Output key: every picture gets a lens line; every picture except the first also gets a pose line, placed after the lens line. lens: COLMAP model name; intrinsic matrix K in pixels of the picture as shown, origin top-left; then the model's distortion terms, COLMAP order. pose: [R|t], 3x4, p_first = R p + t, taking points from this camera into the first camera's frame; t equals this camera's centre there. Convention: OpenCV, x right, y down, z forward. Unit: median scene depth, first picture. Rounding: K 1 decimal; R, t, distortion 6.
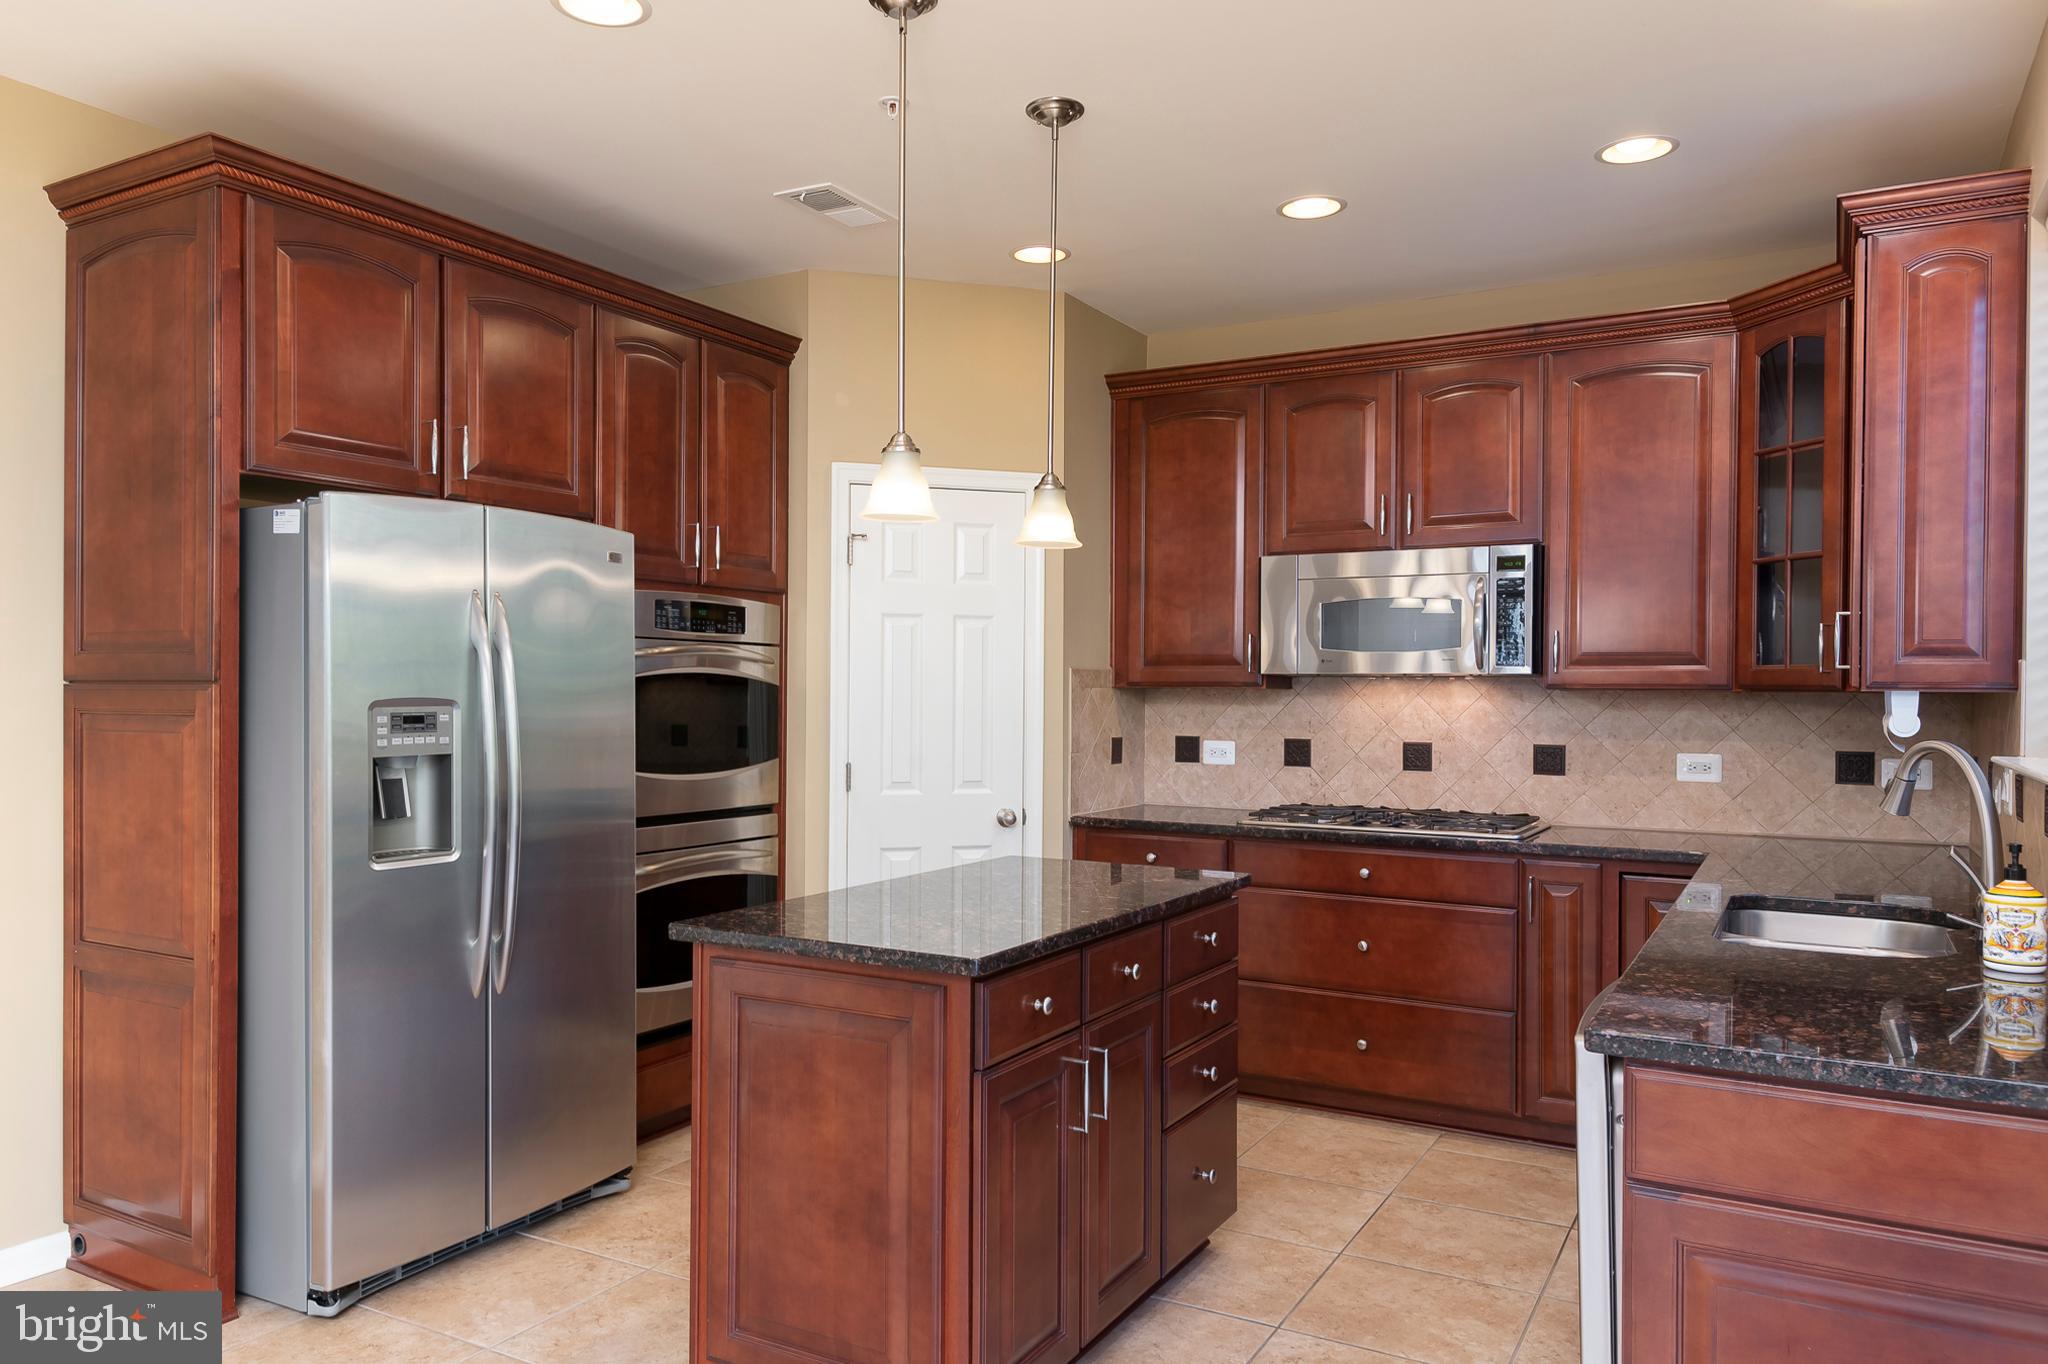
lens RADIAL K [[1410.9, 0, 1014.8], [0, 1410.9, 687.0], [0, 0, 1]] dist [0.030881, -0.019411]
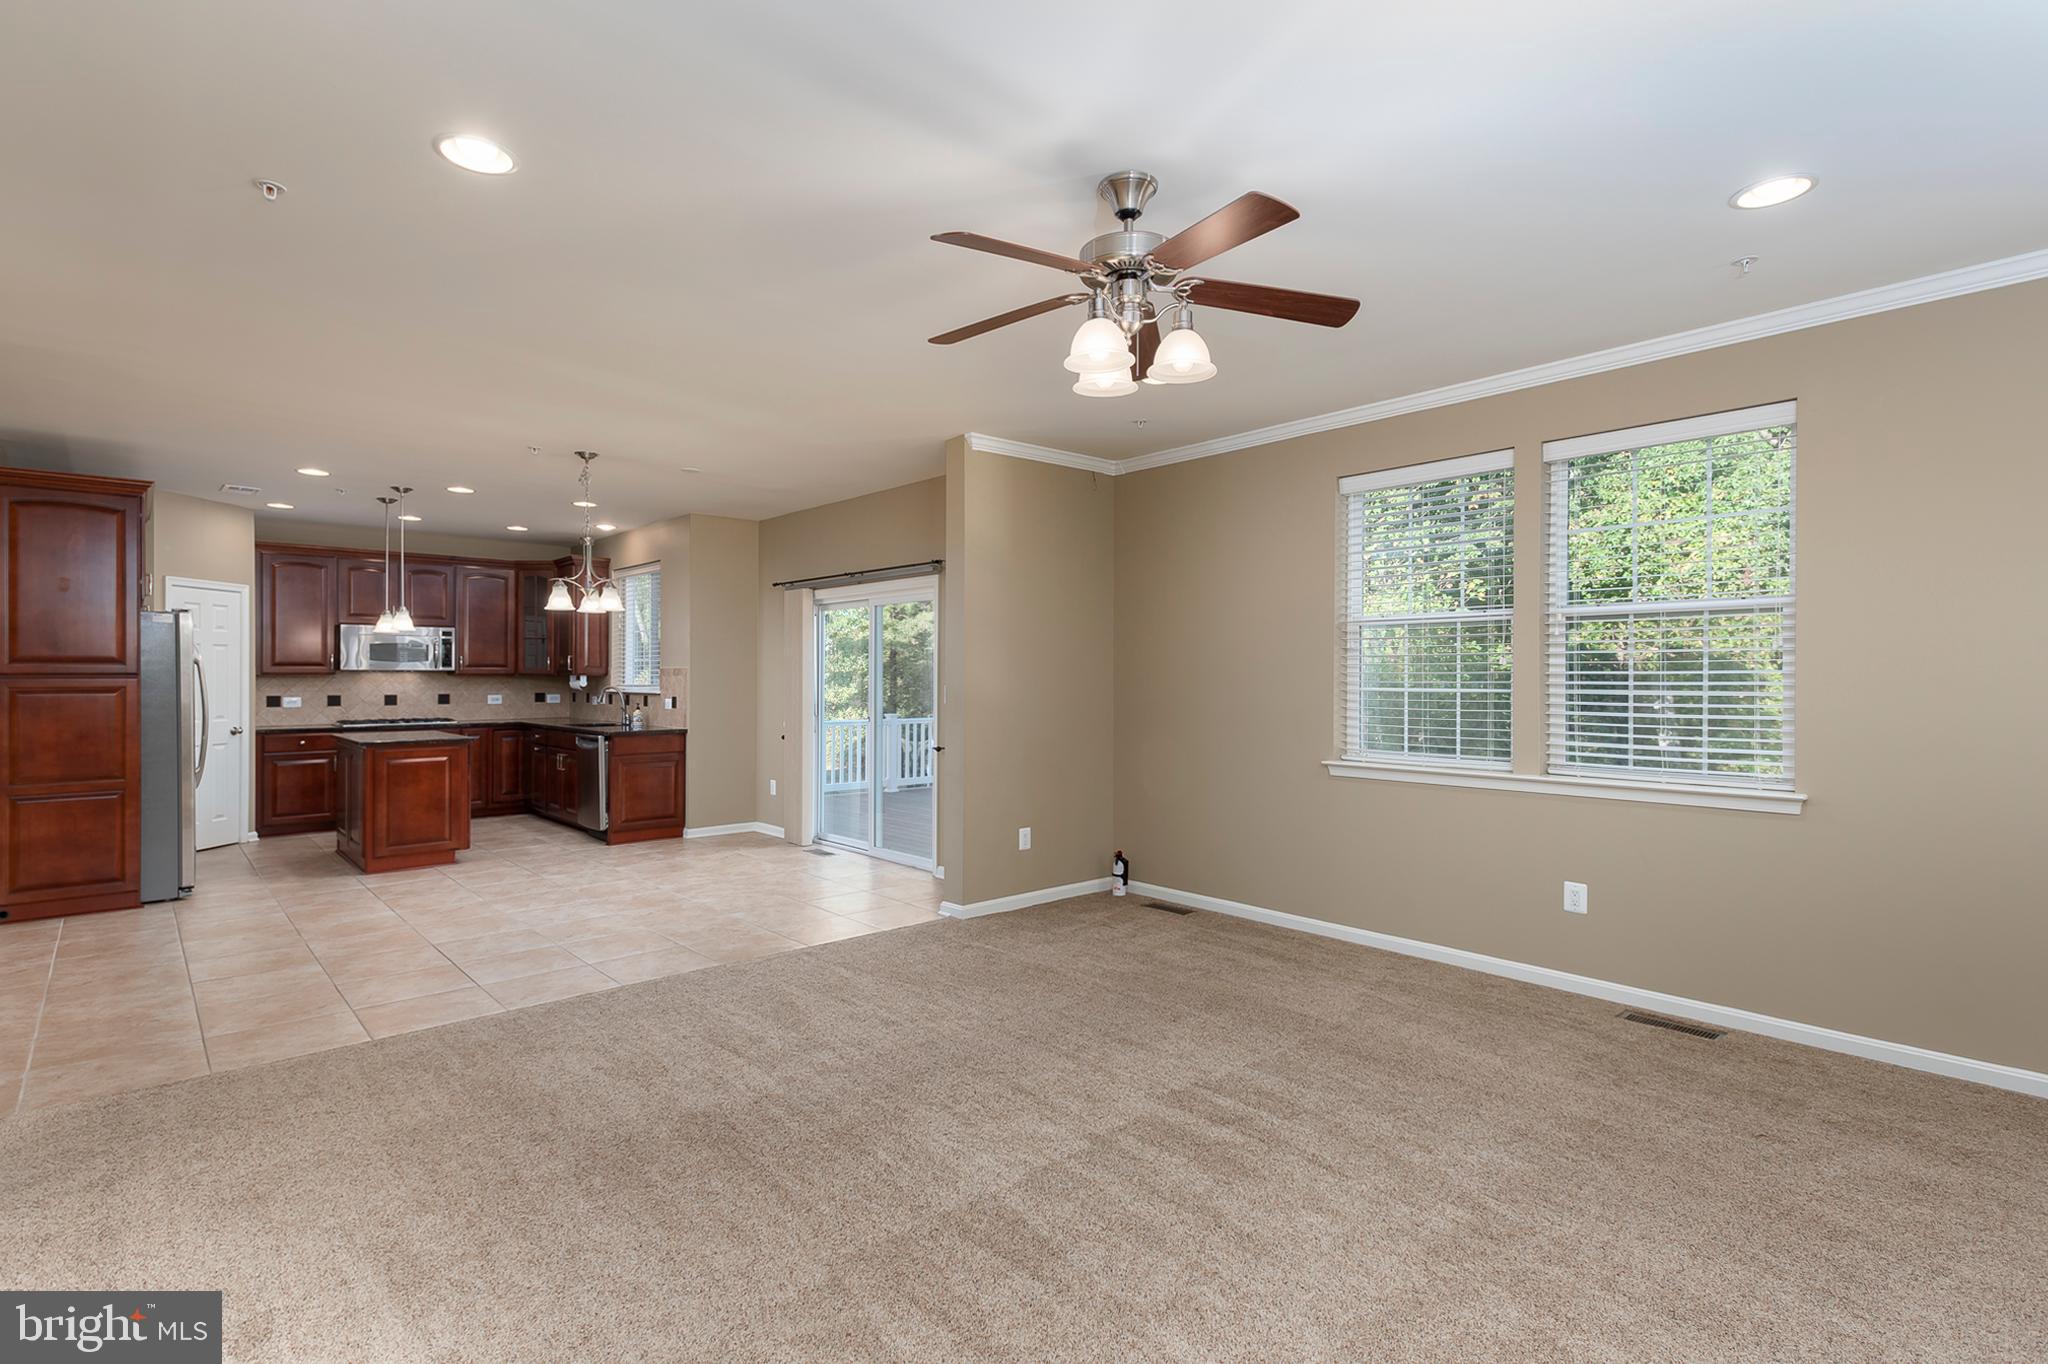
lens RADIAL K [[970.5, 0, 1019.9], [0, 970.5, 676.4], [0, 0, 1]] dist [0.035568, -0.007061]
pose [[0.312347, -0.007043, 0.949942, -1.252647], [0.000433, 0.999973, 0.007272, -0.010462], [-0.949968, -0.001860, 0.312342, -0.820950]]
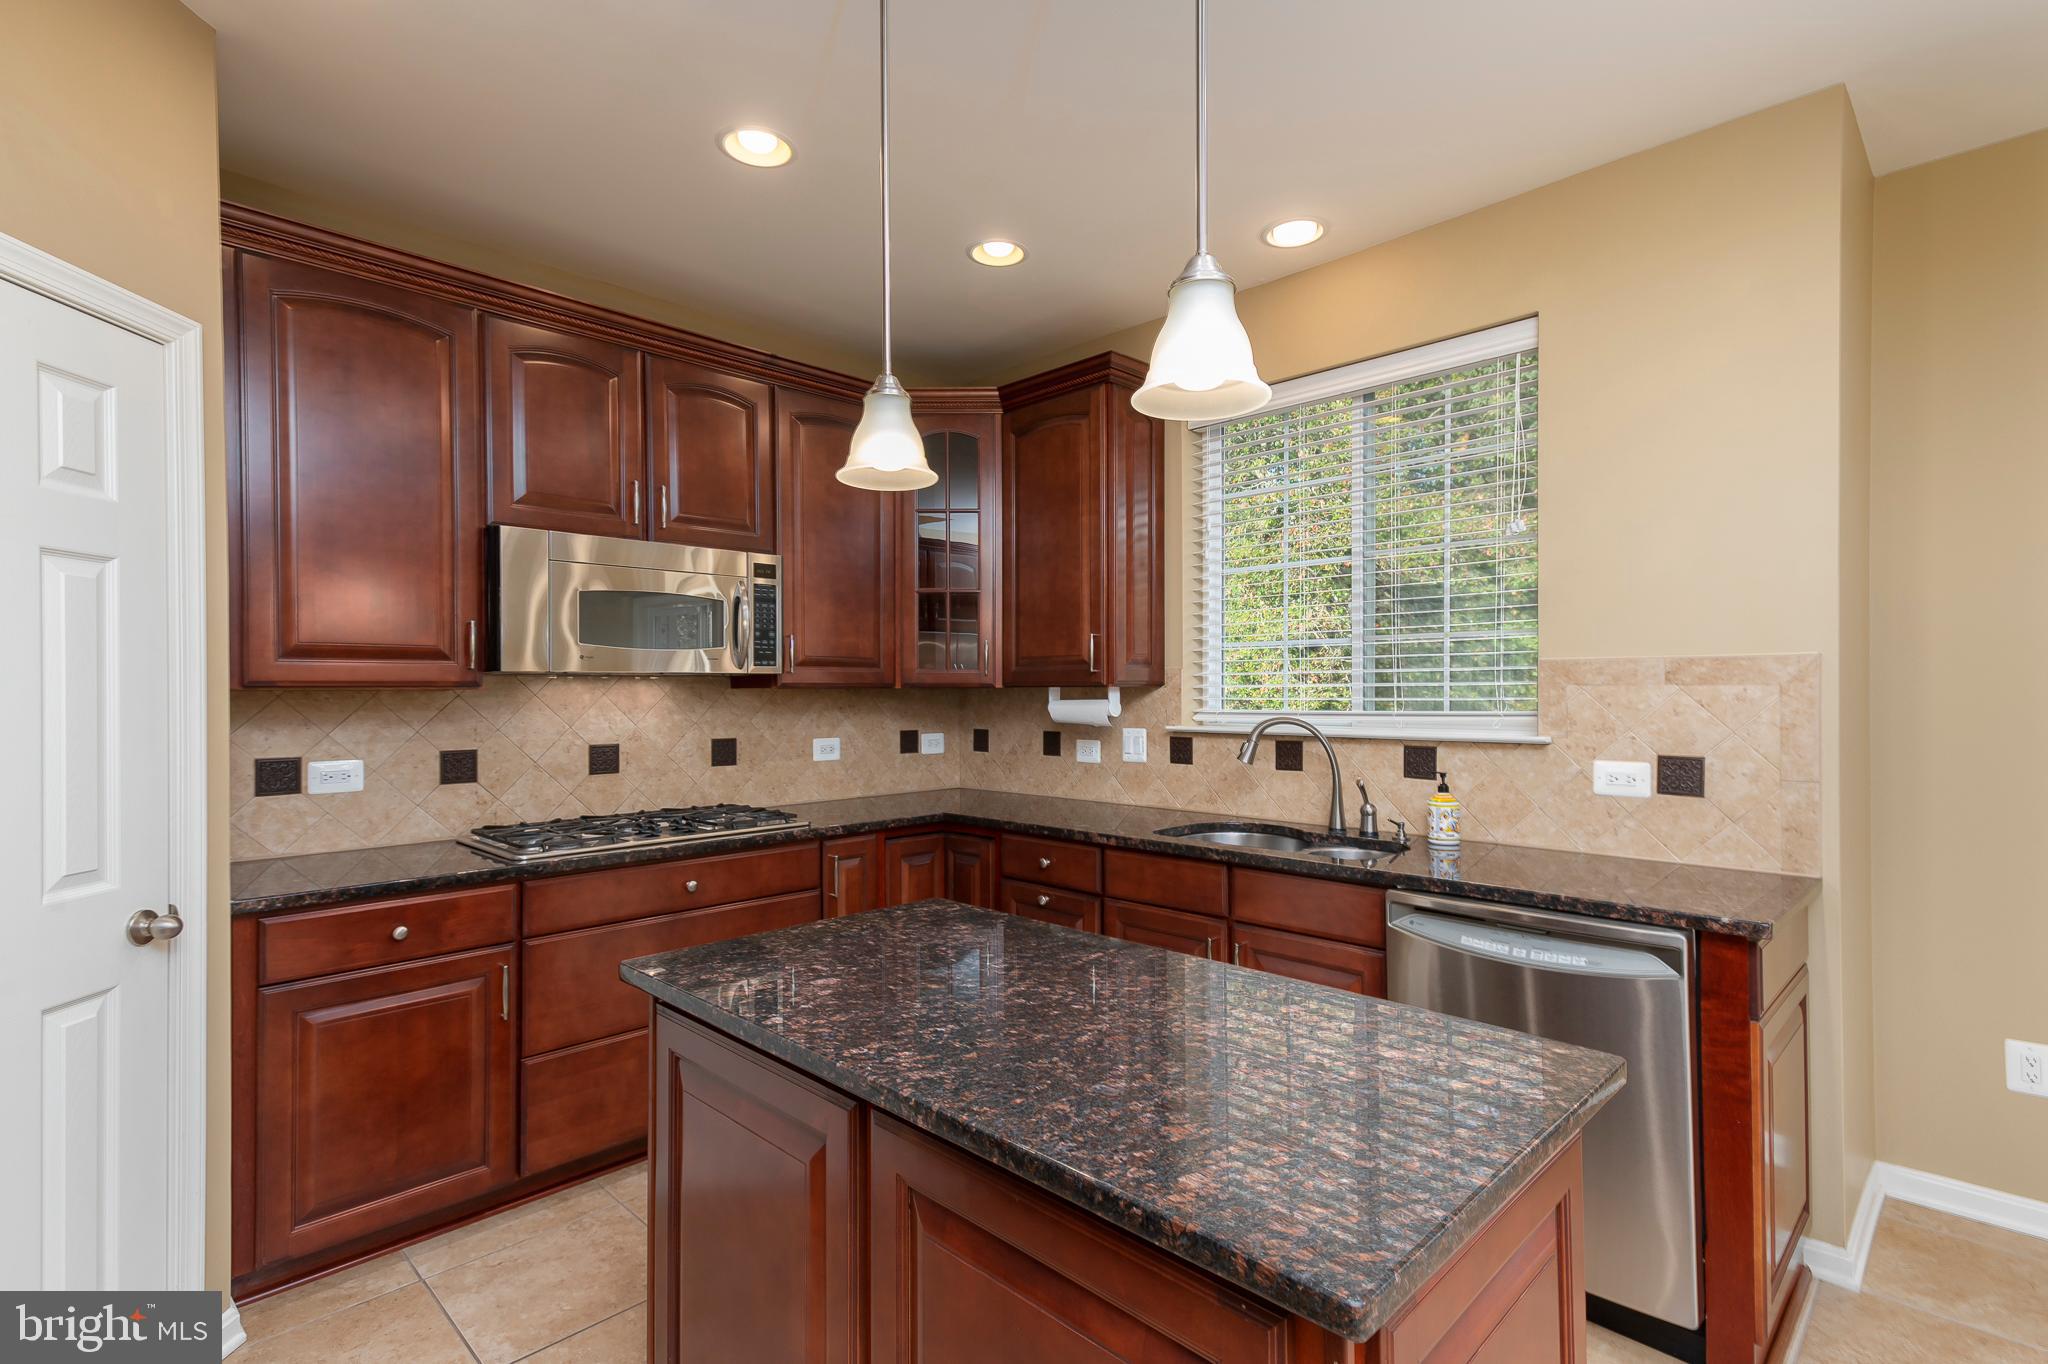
lens RADIAL K [[970.5, 0, 998.8], [0, 970.5, 682.3], [0, 0, 1]] dist [0.035568, -0.007061]
pose [[0.272368, -0.000186, 0.962193, -0.308764], [0.005561, 0.999984, -0.001380, -0.000688], [-0.962177, 0.005727, 0.272364, 0.616437]]
